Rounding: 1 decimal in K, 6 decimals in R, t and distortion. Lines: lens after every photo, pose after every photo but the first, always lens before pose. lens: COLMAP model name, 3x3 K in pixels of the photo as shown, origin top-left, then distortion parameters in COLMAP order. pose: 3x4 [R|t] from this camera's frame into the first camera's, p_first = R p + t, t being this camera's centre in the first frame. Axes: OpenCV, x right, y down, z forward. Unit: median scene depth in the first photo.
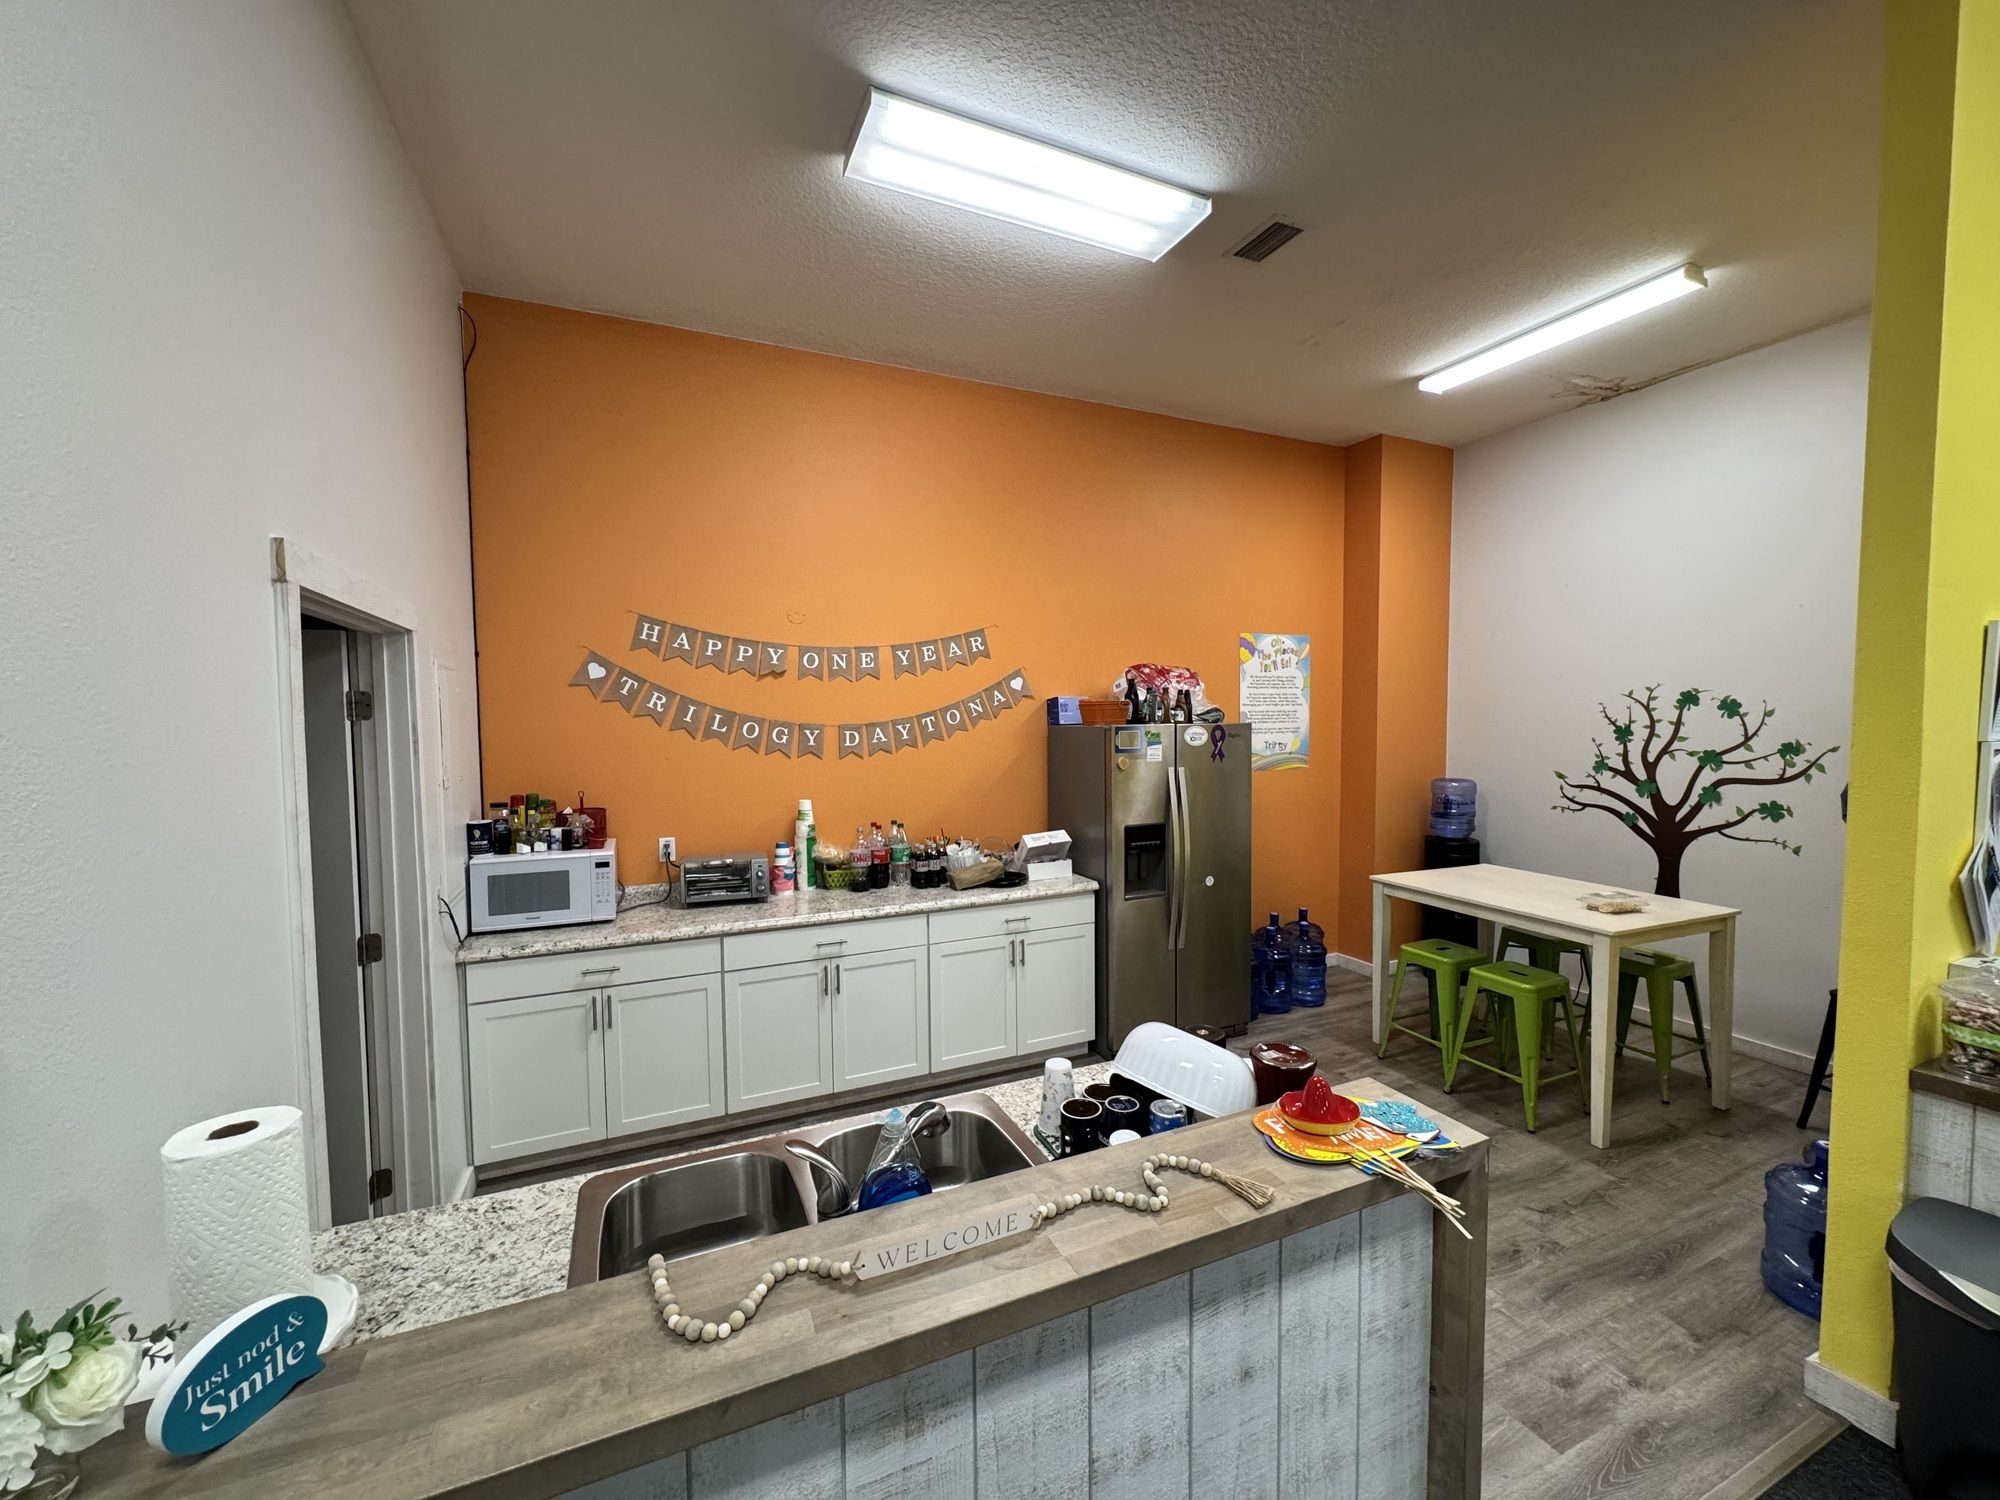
lens RADIAL K [[797.5, 0, 998.9], [0, 797.5, 749.3], [0, 0, 1]] dist [0.001240, -0.000026]
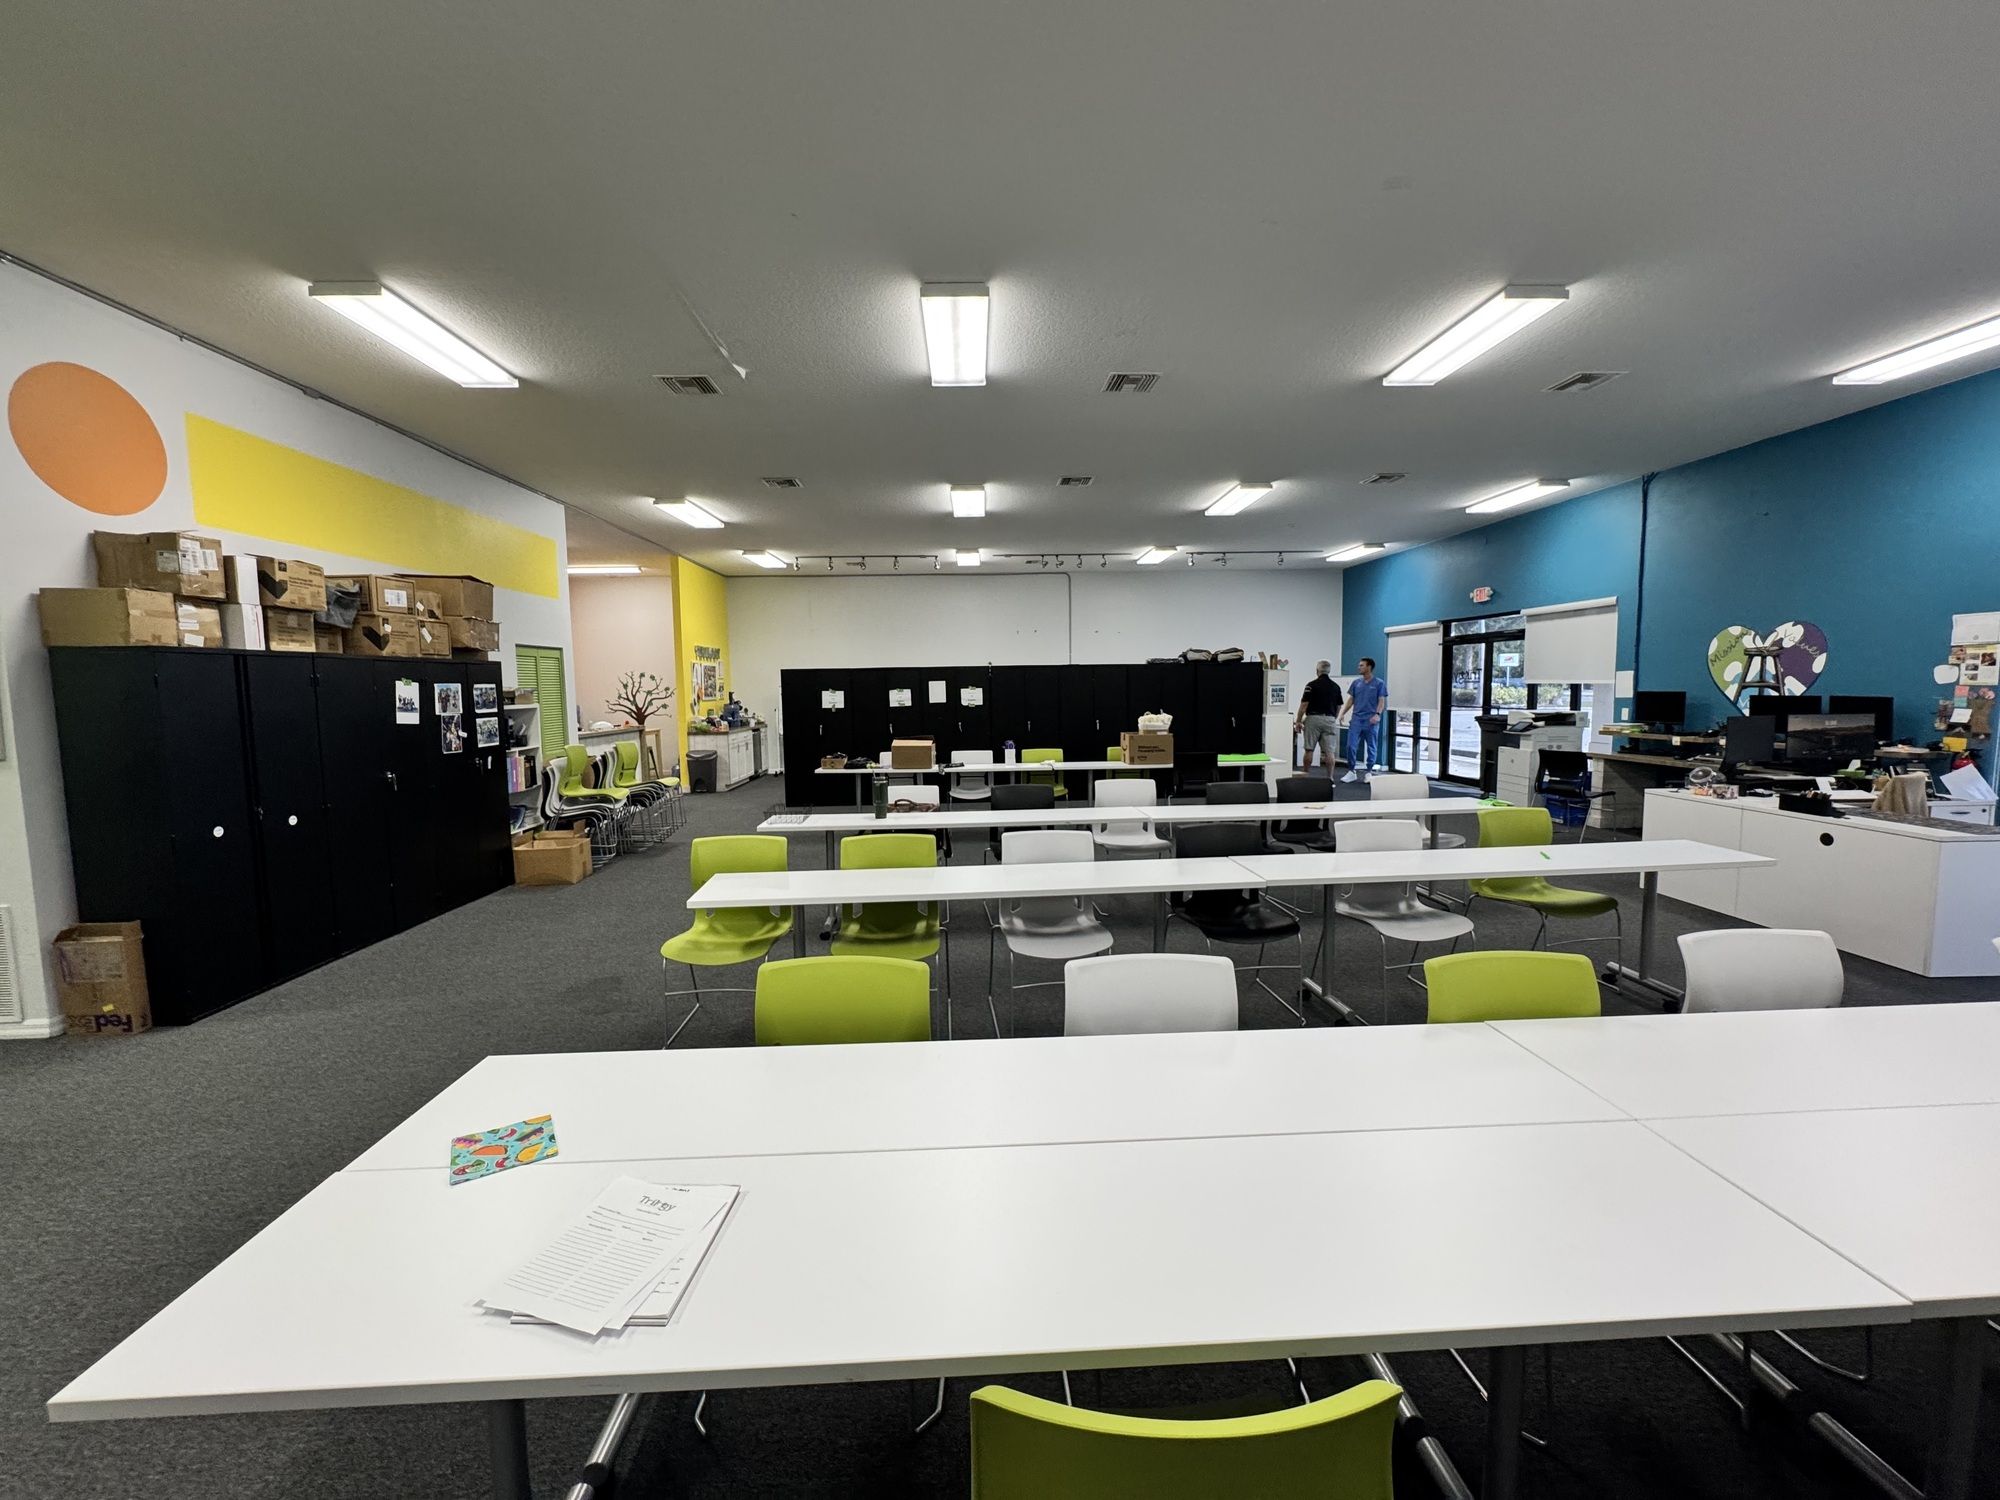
lens RADIAL K [[797.5, 0, 999.1], [0, 797.5, 748.6], [0, 0, 1]] dist [0.001240, -0.000026]
pose [[0.378782, -0.077513, 0.922234, -1.677176], [0.057064, 0.996547, 0.060322, 0.126992], [-0.923725, 0.029778, 0.381897, -1.649793]]
